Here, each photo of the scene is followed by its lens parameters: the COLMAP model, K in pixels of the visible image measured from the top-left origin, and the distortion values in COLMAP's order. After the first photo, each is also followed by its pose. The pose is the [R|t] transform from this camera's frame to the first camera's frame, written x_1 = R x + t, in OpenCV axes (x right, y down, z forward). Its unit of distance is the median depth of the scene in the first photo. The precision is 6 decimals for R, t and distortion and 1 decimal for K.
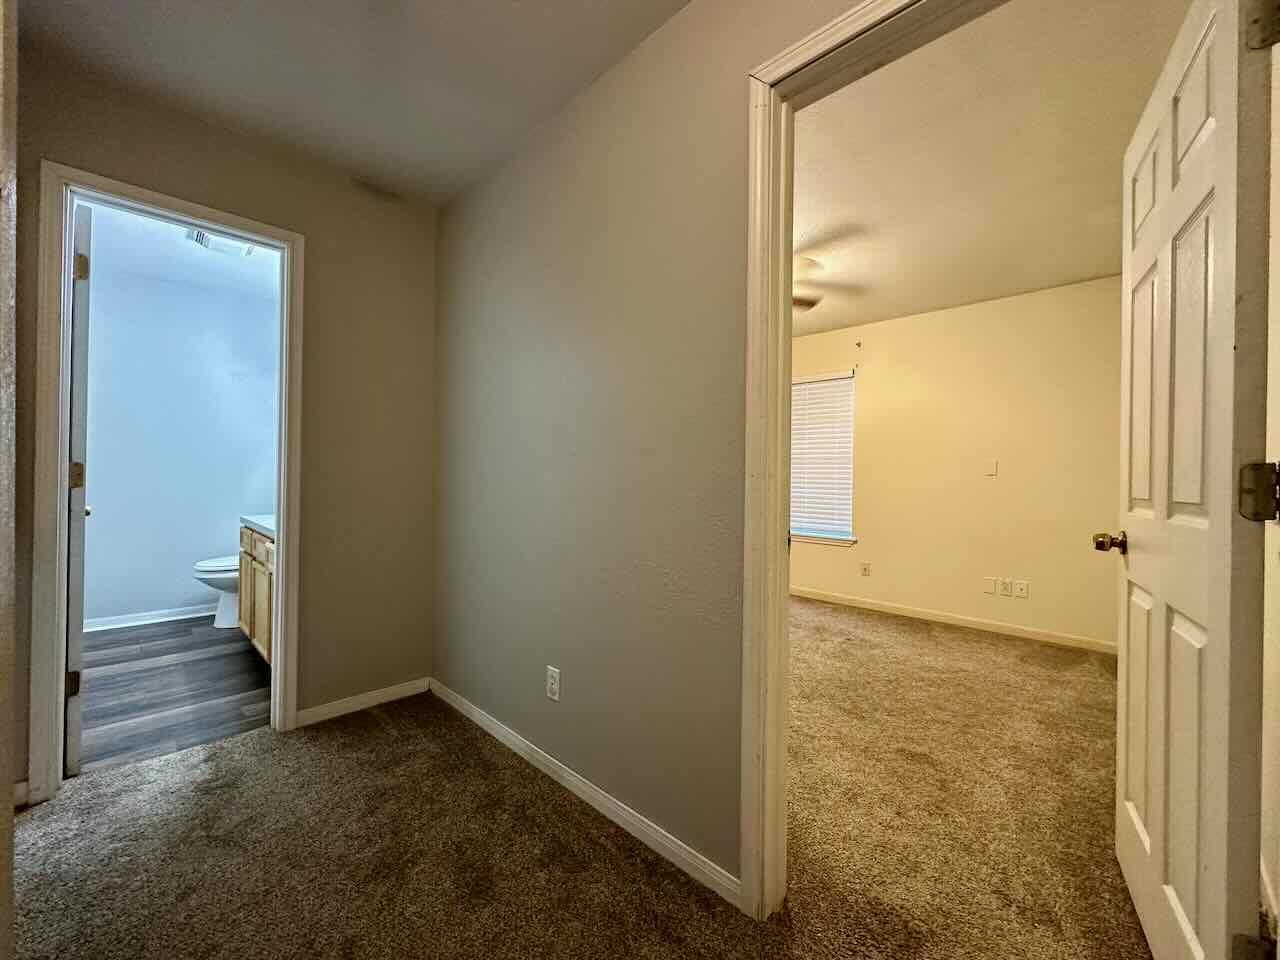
lens RADIAL K [[510.7, 0, 640.0], [0, 510.7, 480.0], [0, 0, 1]] dist [-0.001145, -0.000328]
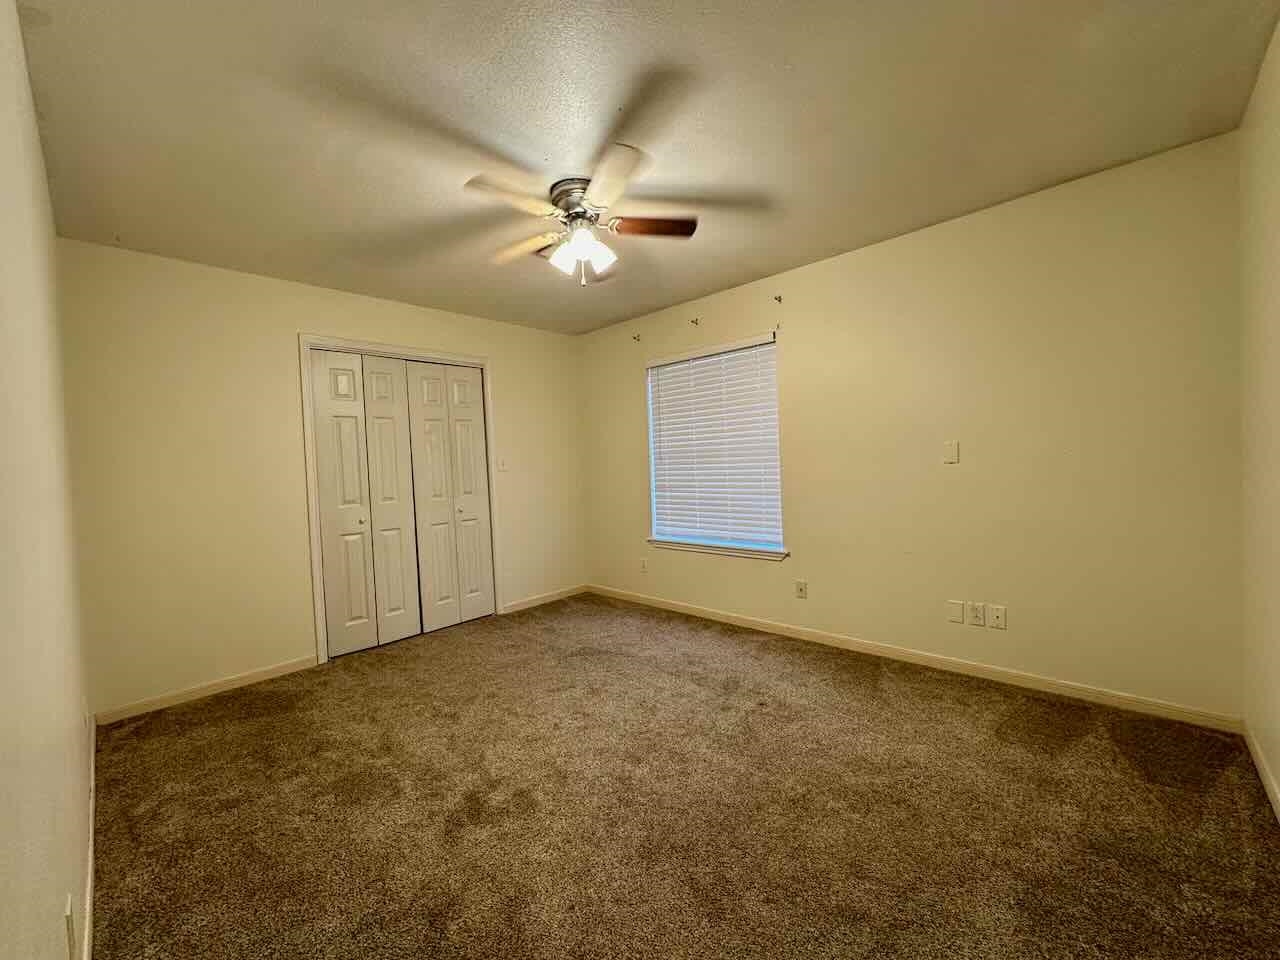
lens RADIAL K [[509.2, 0, 640.0], [0, 509.2, 480.0], [0, 0, 1]] dist [0.000161, 0.000263]
pose [[0.998145, -0.059996, 0.010388, 0.259086], [0.059700, 0.997856, 0.026818, -0.035246], [-0.011974, -0.026148, 0.999586, 0.303407]]
